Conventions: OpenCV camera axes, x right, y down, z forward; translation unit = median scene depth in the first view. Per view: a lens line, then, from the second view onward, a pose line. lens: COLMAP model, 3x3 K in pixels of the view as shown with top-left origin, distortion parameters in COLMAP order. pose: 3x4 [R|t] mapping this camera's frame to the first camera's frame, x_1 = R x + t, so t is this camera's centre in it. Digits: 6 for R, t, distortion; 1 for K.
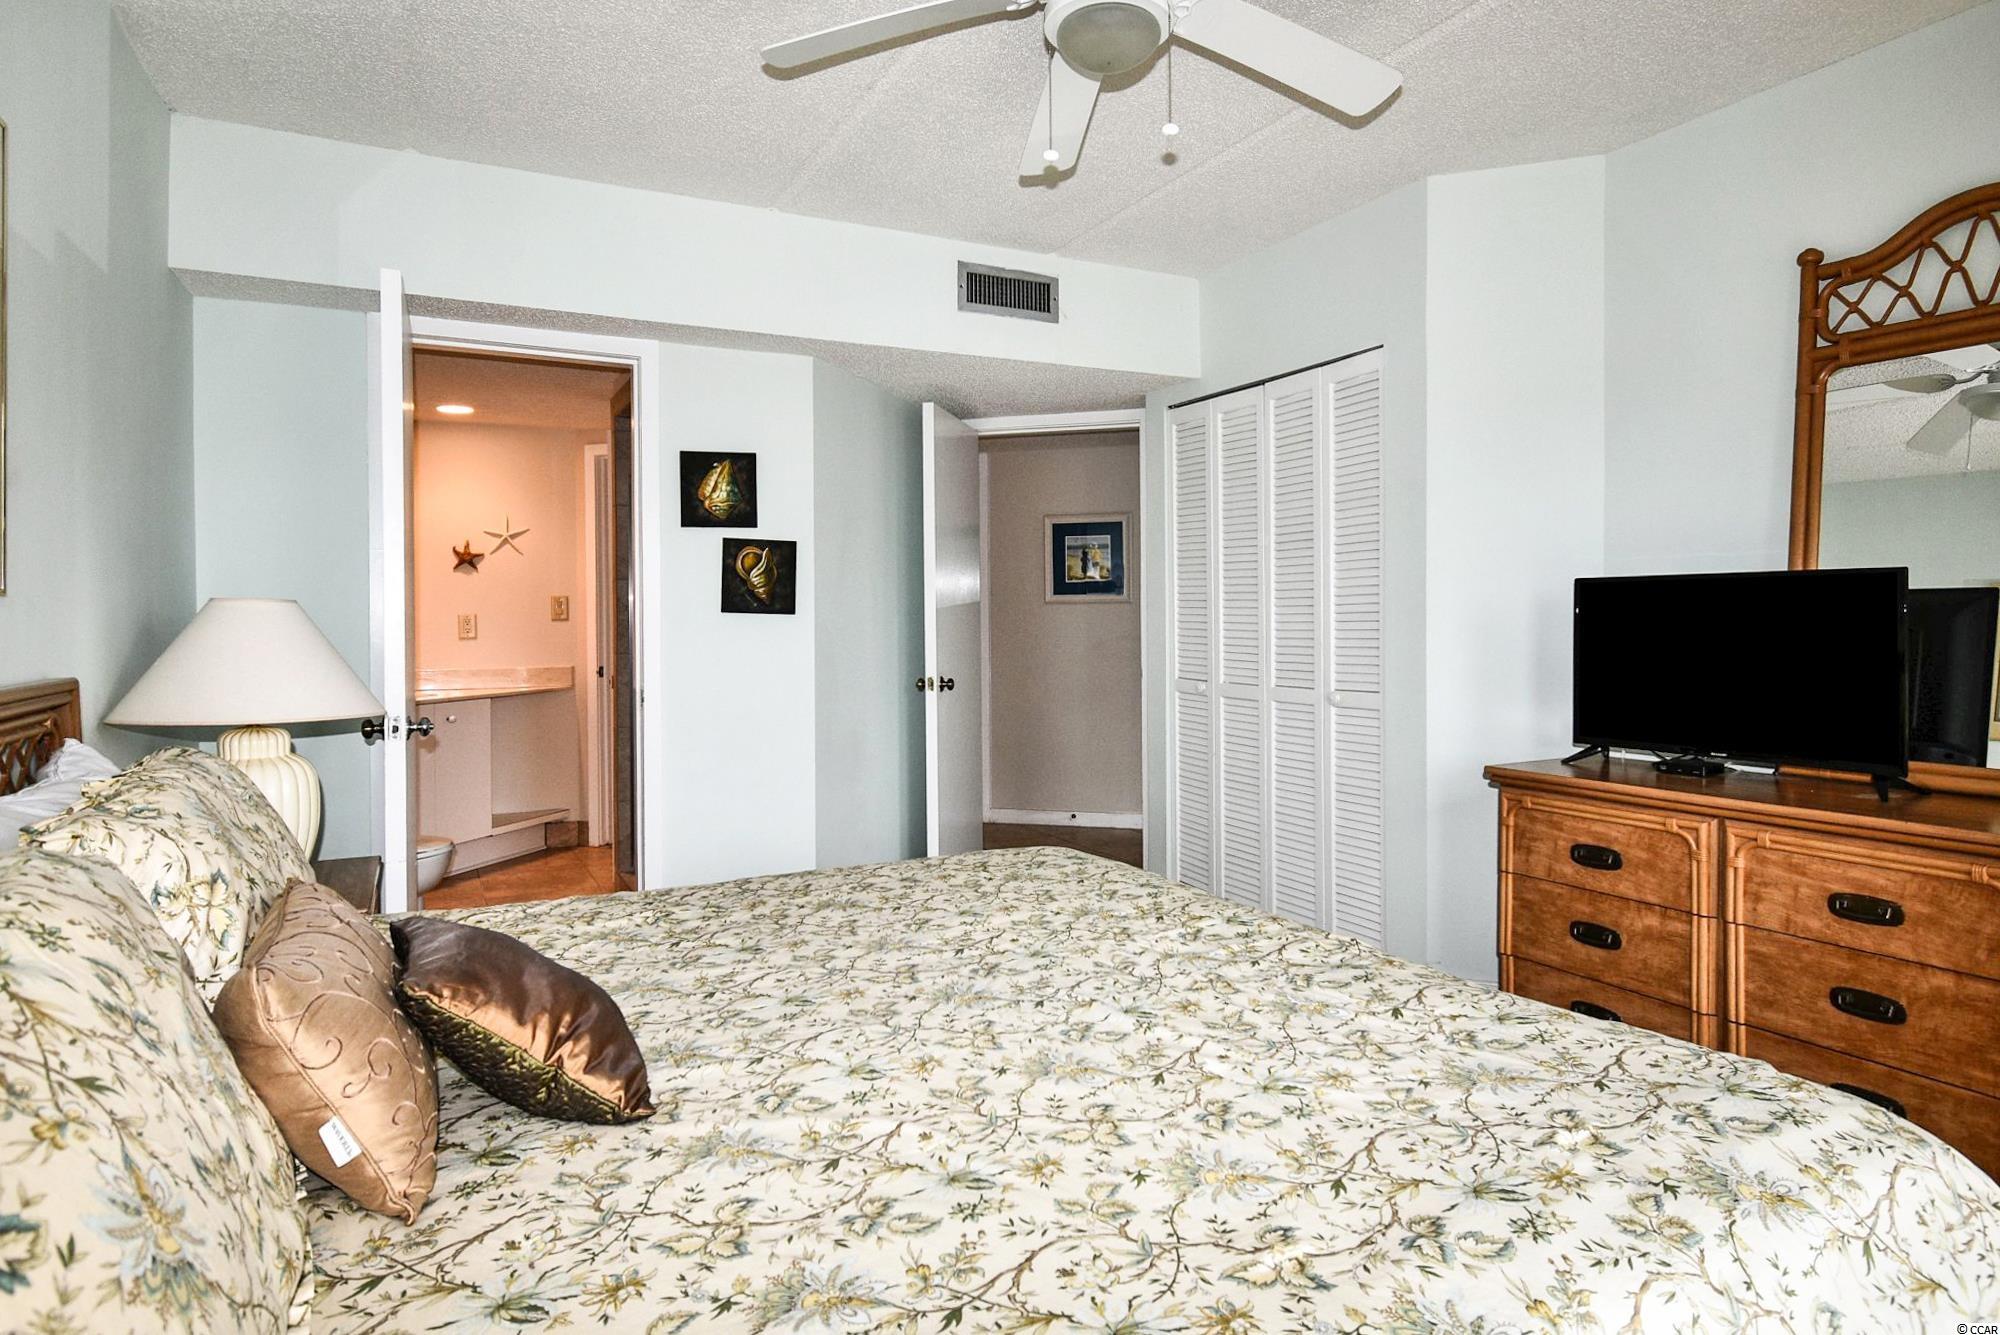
lens RADIAL K [[1125.2, 0, 1000.9], [0, 1125.2, 605.1], [0, 0, 1]] dist [0.024076, -0.016469]
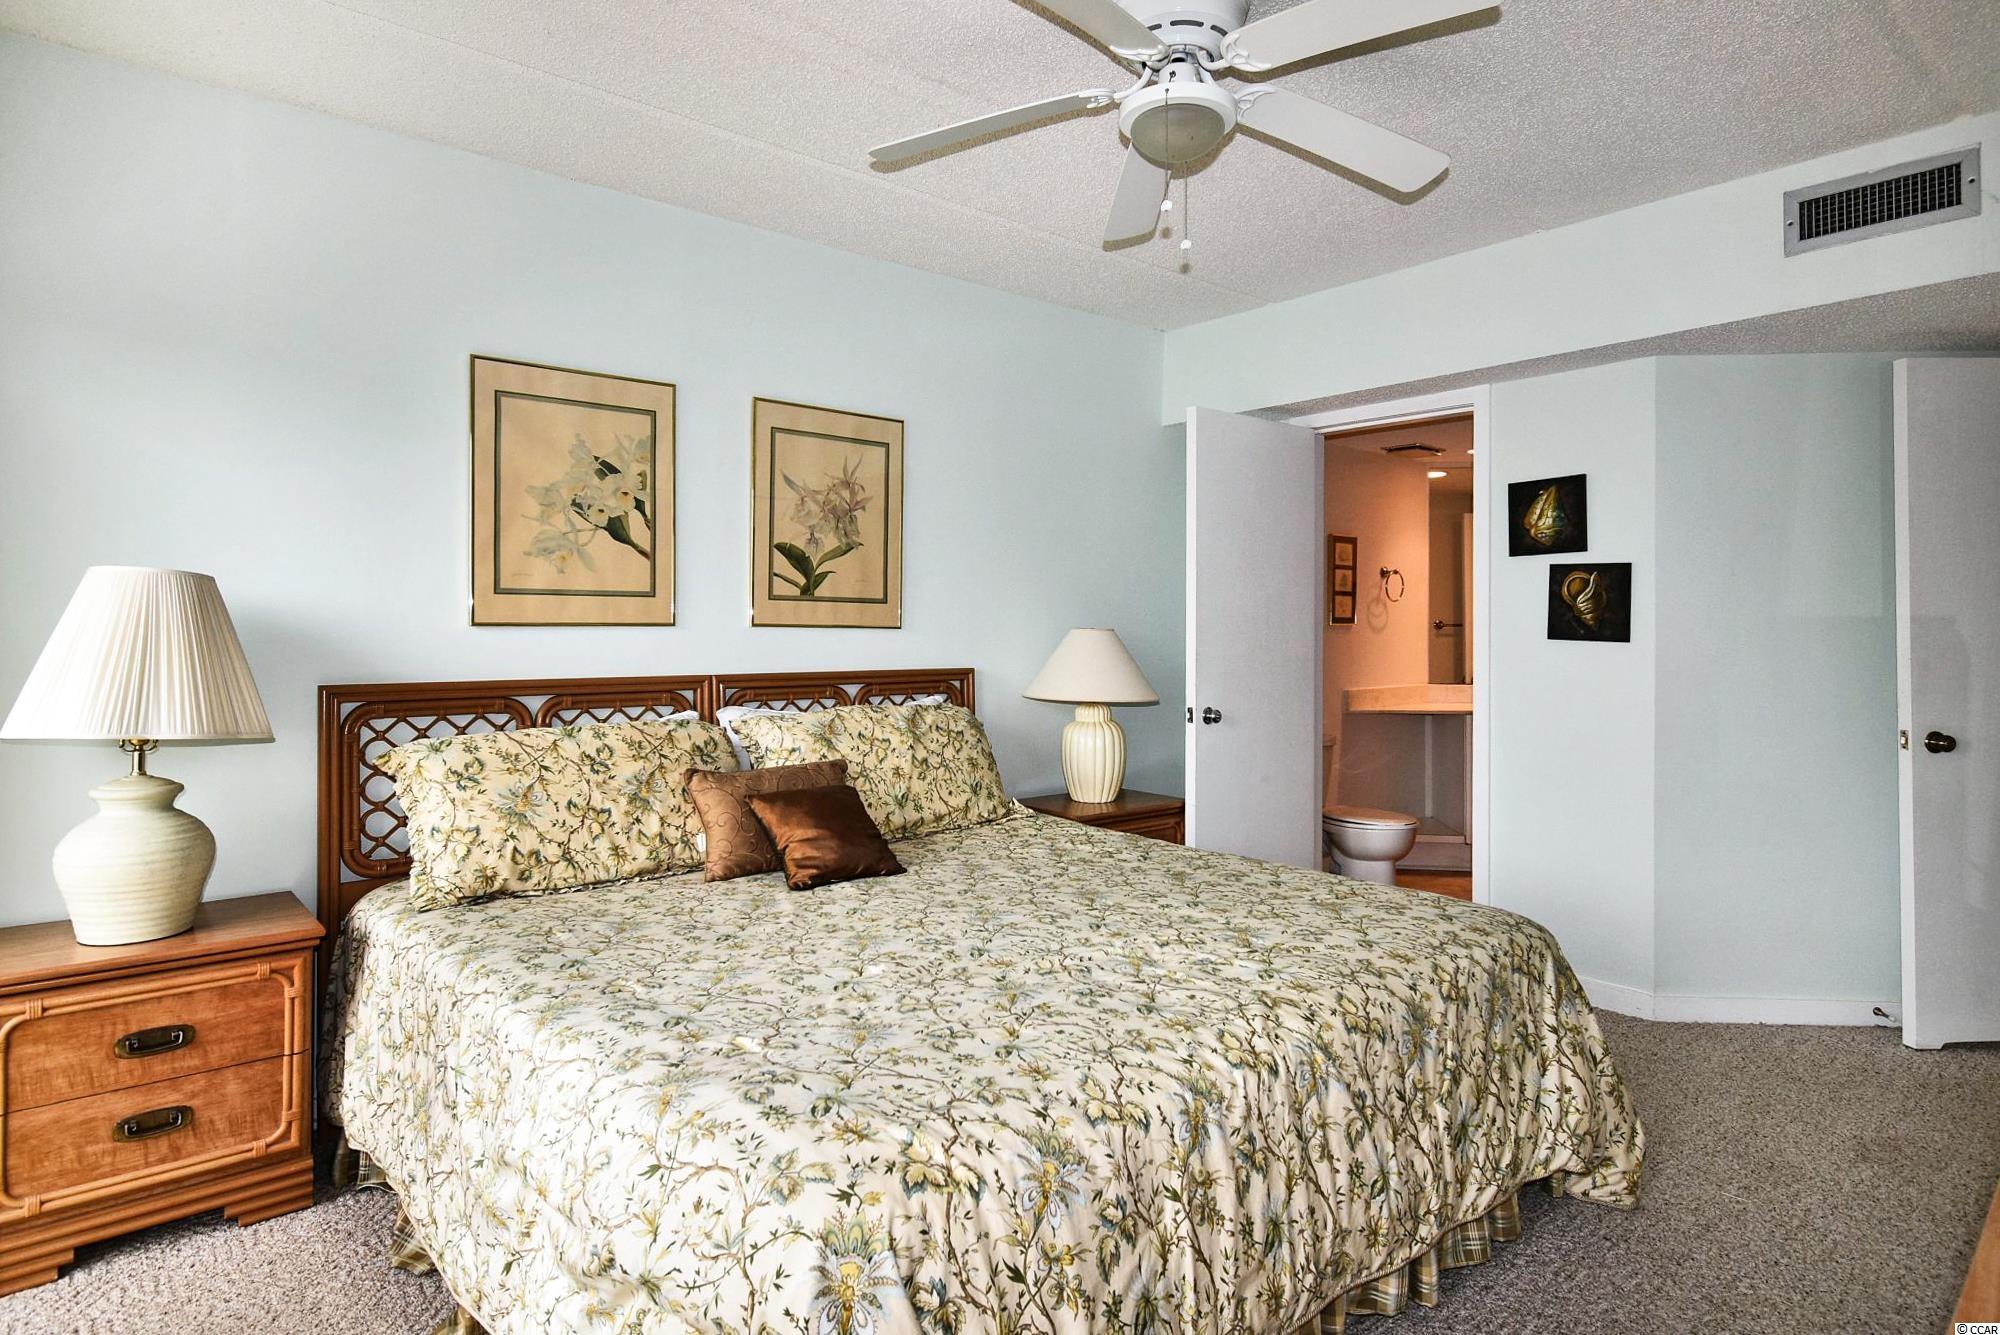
lens RADIAL K [[1056.6, 0, 1001.5], [0, 1056.6, 625.8], [0, 0, 1]] dist [0.005008, 0.000969]
pose [[0.250547, 0.006833, -0.968080, 0.542839], [0.002407, 0.999968, 0.007681, -0.013361], [0.968101, -0.004255, 0.250522, 0.292556]]
